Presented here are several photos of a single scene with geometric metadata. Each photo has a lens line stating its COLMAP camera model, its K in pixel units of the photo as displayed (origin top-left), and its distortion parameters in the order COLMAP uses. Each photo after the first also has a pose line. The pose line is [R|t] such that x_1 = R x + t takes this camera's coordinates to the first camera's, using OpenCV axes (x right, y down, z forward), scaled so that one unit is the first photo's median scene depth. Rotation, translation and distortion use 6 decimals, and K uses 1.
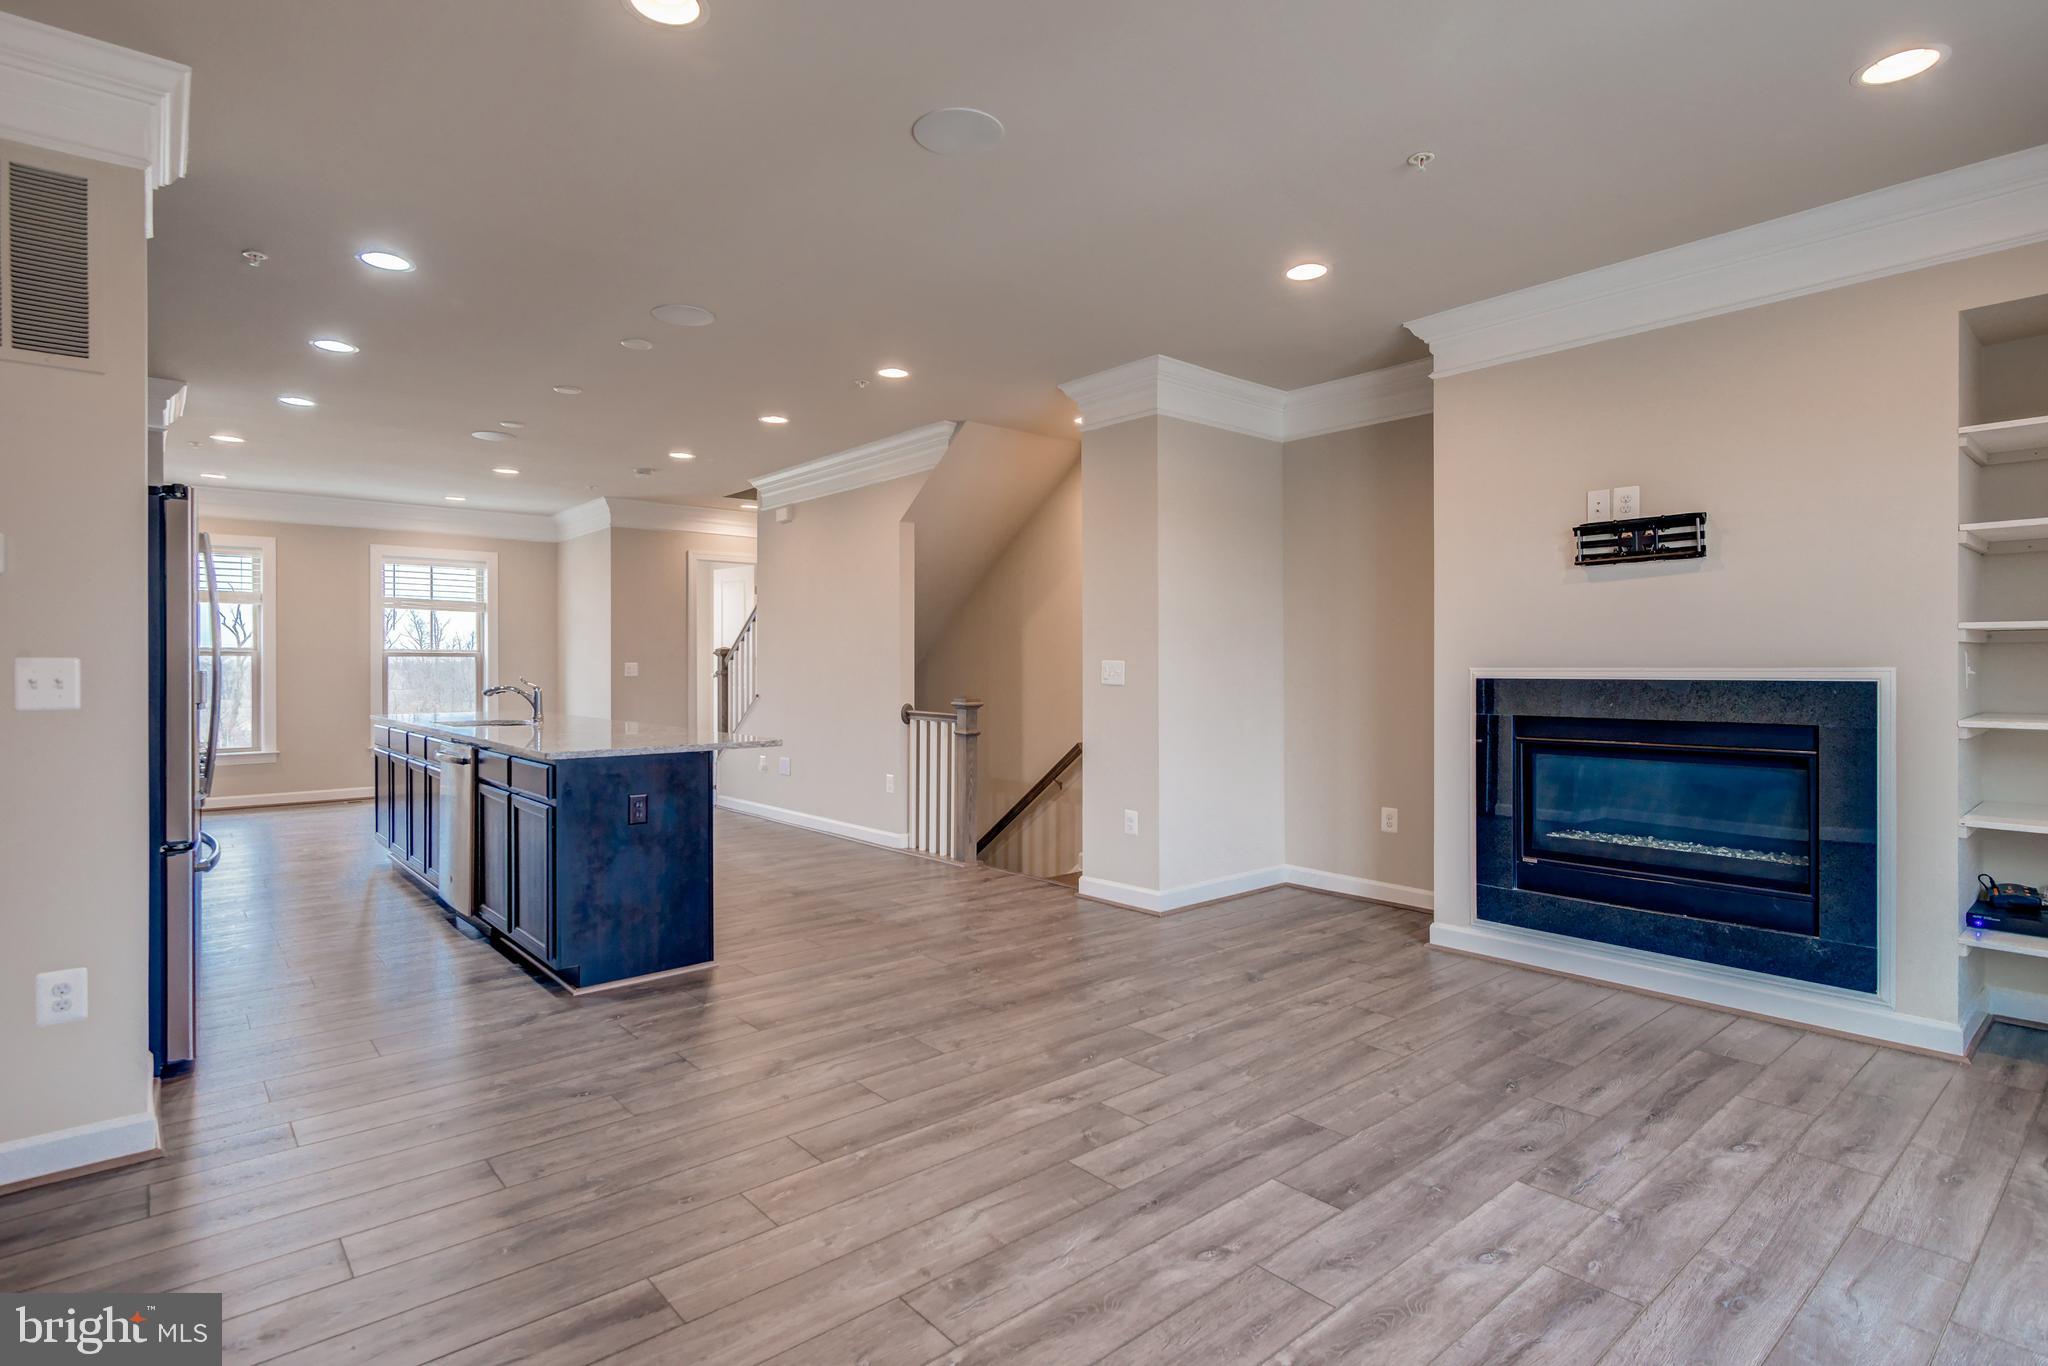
lens RADIAL K [[1027.7, 0, 1024.0], [0, 1027.7, 683.0], [0, 0, 1]] dist [0.003444, -0.000277]
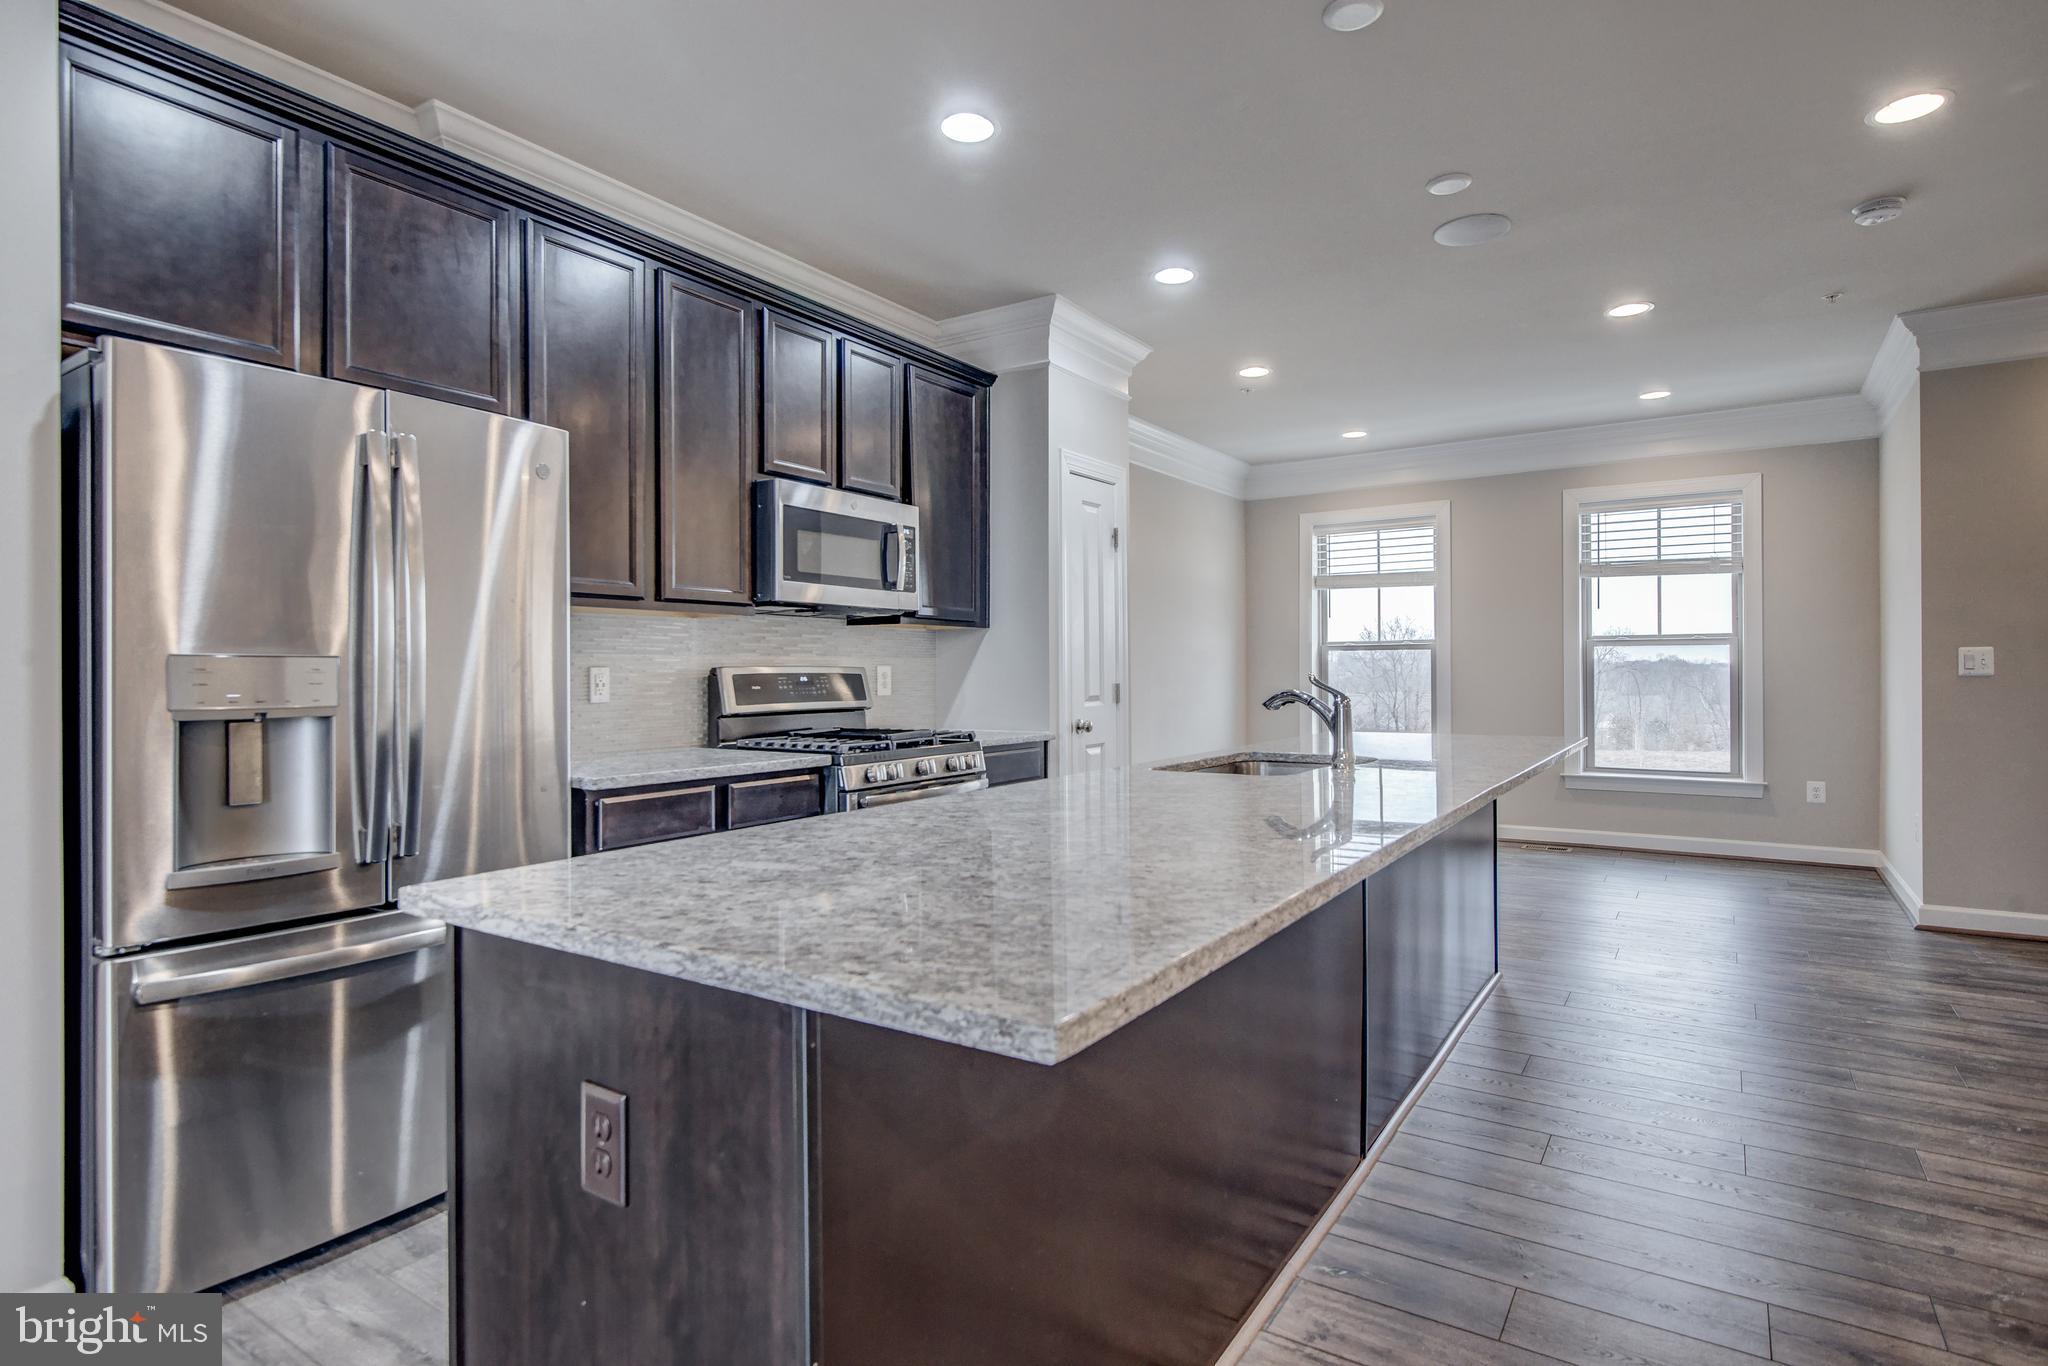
lens RADIAL K [[1059.9, 0, 1024.0], [0, 1059.9, 683.0], [0, 0, 1]] dist [0.001517, -0.001415]
pose [[0.270561, 0.010224, -0.962649, -0.069480], [-0.011033, 0.999911, 0.007519, -0.005069], [0.962640, 0.008587, 0.270649, 1.209454]]
